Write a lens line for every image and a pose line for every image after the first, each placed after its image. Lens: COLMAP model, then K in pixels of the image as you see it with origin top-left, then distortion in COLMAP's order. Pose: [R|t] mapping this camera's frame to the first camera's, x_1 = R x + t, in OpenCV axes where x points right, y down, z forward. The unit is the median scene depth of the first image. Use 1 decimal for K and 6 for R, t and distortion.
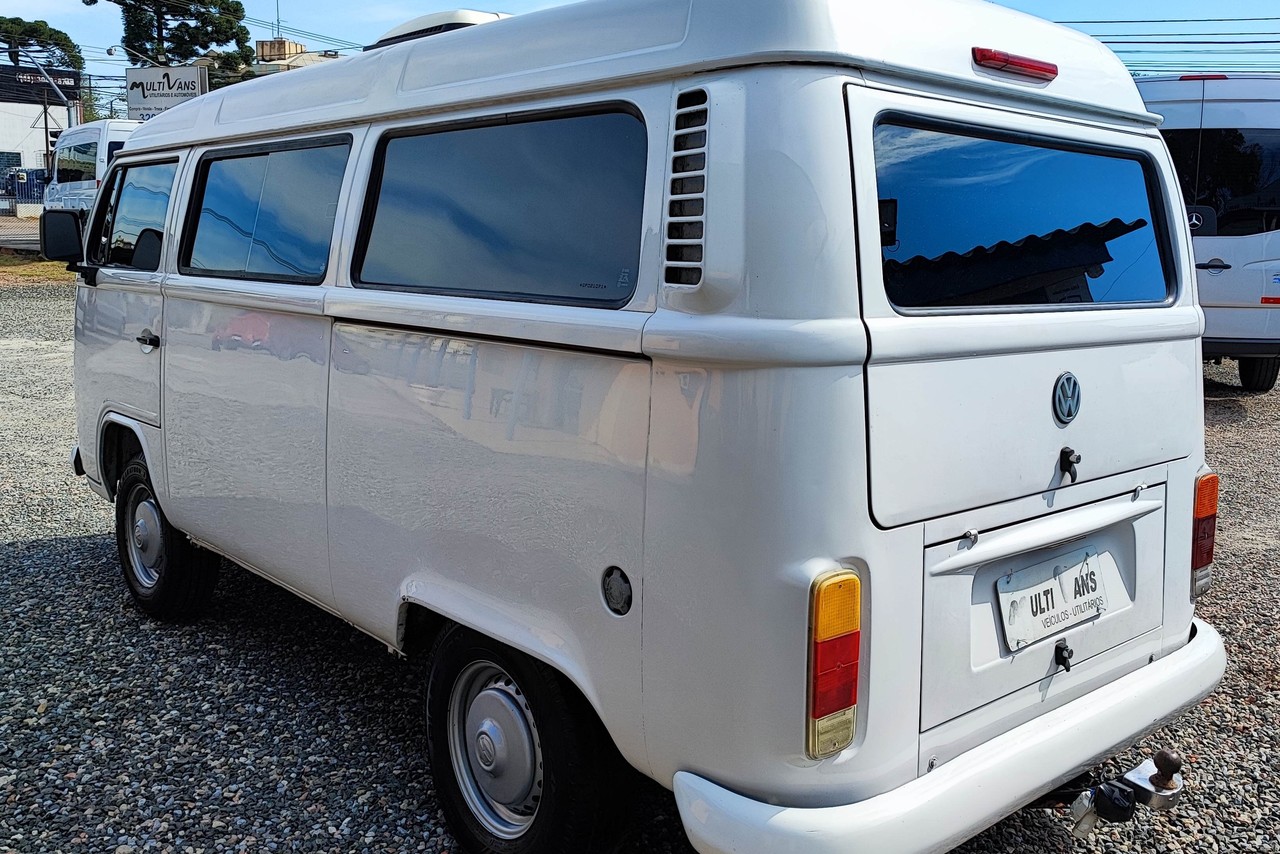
lens RADIAL K [[1151.4, 0, 719.4], [0, 1151.4, 411.7], [0, 0, 1]] dist [0.006464, 0.001763]
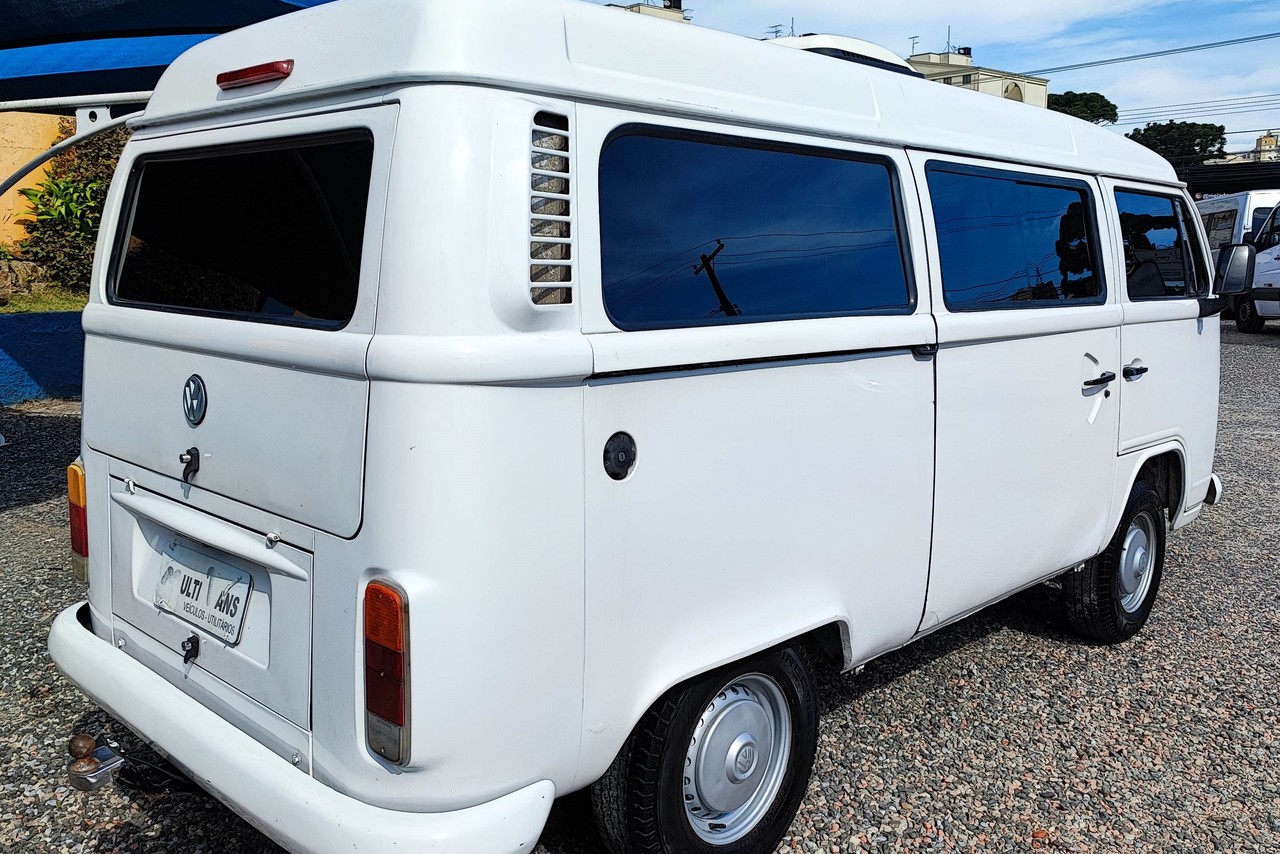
lens RADIAL K [[1118.6, 0, 640.0], [0, 1118.6, 427.0], [0, 0, 1]] dist [0.001751, -0.002296]
pose [[0.028700, 0.135536, -0.990357, 1.301661], [-0.152159, 0.979811, 0.129683, -0.177581], [0.987939, 0.146970, 0.048744, 1.345219]]
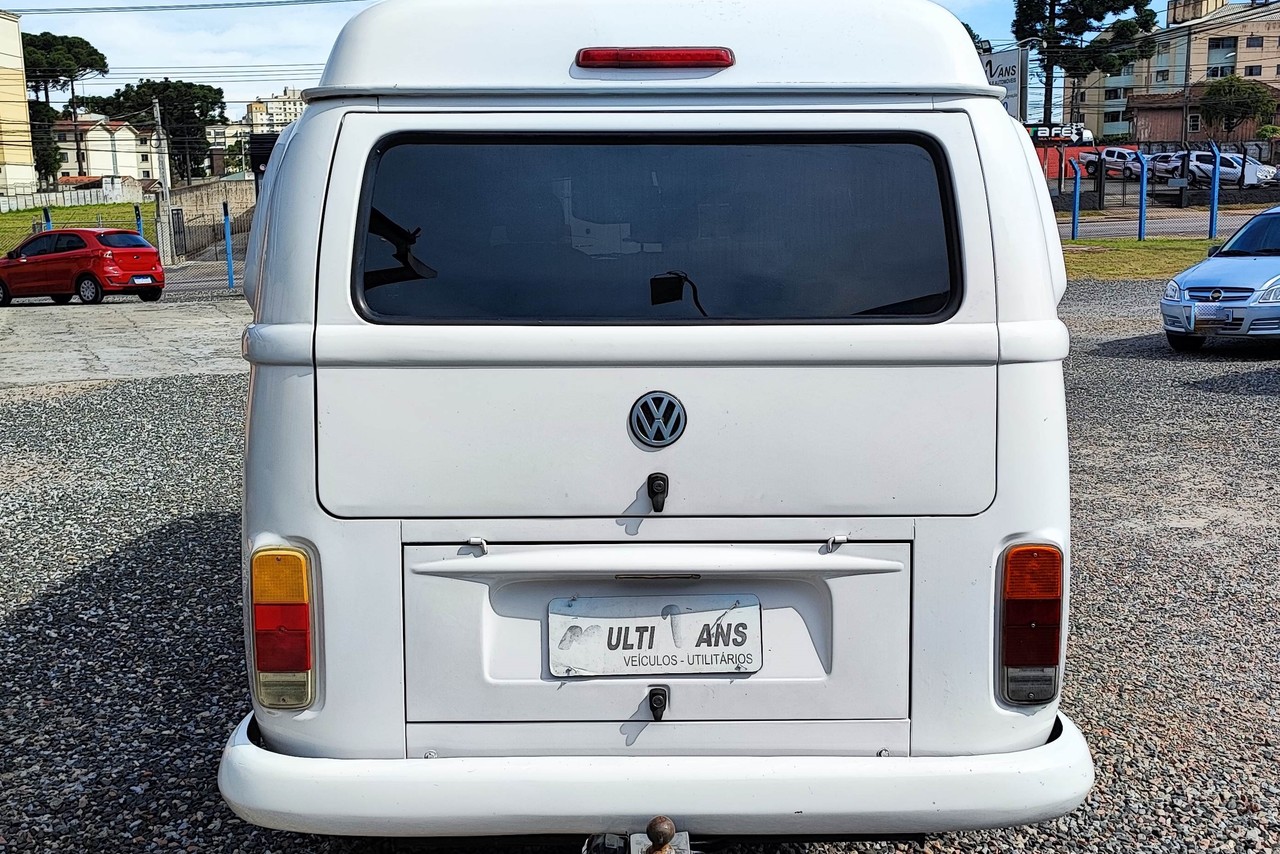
lens RADIAL K [[1313.1, 0, 646.3], [0, 1313.1, 422.7], [0, 0, 1]] dist [0.078553, 0.023961]
pose [[0.737654, 0.073214, -0.671197, 0.994248], [-0.076793, 0.996750, 0.024329, -0.034307], [0.670797, 0.033597, 0.740879, 0.218443]]
